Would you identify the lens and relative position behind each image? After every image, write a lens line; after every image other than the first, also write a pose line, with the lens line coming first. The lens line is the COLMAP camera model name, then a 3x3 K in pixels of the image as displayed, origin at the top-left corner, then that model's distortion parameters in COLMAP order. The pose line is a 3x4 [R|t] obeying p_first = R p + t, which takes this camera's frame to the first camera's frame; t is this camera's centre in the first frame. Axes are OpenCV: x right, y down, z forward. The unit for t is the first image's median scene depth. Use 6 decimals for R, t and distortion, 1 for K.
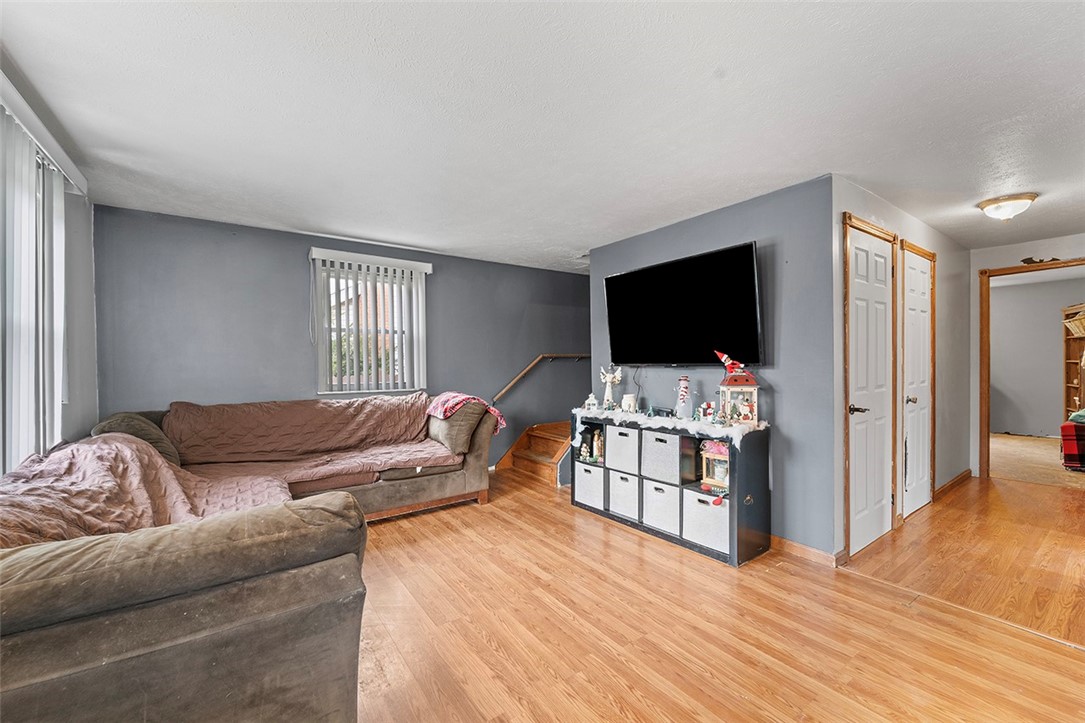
lens RADIAL K [[438.0, 0, 544.0], [0, 438.0, 366.5], [0, 0, 1]] dist [0.000787, -0.000262]
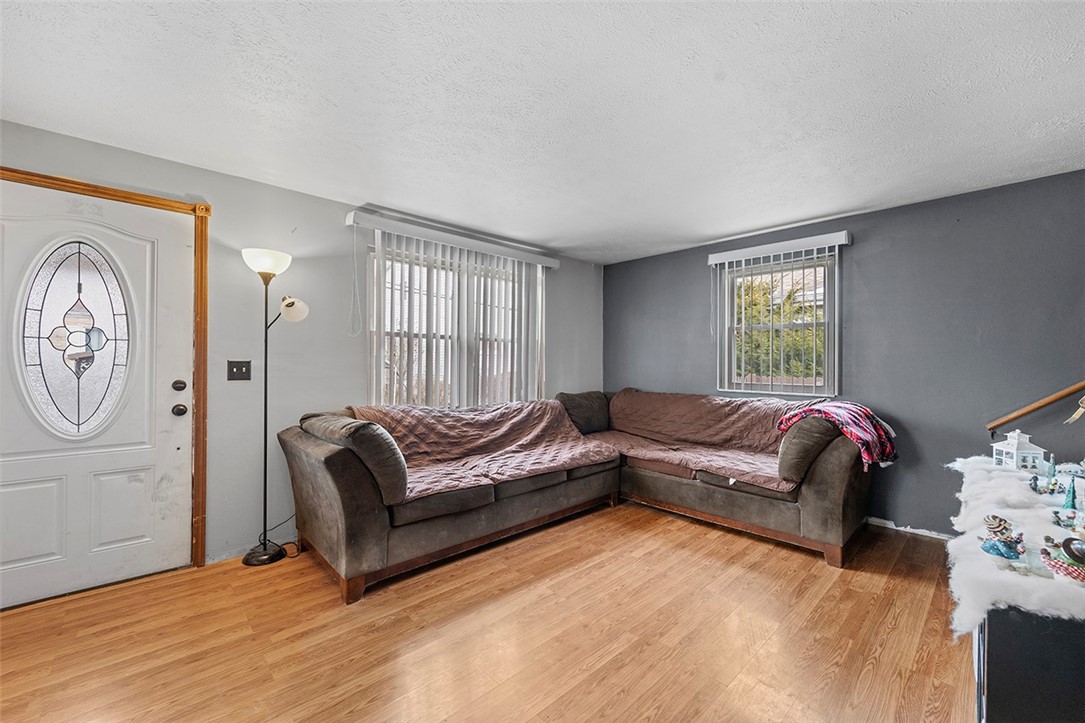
lens RADIAL K [[438.0, 0, 544.4], [0, 438.0, 357.6], [0, 0, 1]] dist [0.000787, -0.000262]
pose [[0.137877, -0.007295, -0.990422, 0.516944], [-0.015694, 0.999831, -0.009549, -0.000688], [0.990325, 0.016861, 0.137740, 0.474396]]
